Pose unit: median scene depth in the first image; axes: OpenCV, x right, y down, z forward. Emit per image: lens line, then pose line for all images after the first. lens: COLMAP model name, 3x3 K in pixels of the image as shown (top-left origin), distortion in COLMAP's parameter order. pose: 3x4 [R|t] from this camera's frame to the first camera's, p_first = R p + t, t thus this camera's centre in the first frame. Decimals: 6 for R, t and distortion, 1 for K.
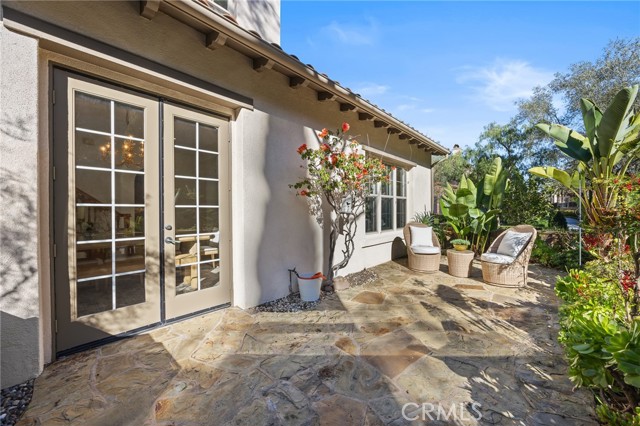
lens RADIAL K [[241.6, 0, 322.5], [0, 241.6, 211.8], [0, 0, 1]] dist [-0.002406, -0.000143]
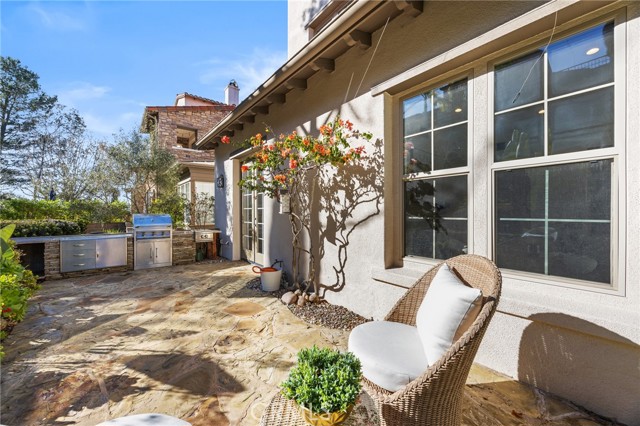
lens RADIAL K [[241.6, 0, 322.5], [0, 241.6, 211.8], [0, 0, 1]] dist [-0.002406, -0.000143]
pose [[-0.121661, 0.008249, -0.992537, 1.207318], [0.002083, 0.999965, 0.008055, -0.010966], [0.992569, -0.001088, -0.121674, 1.612084]]
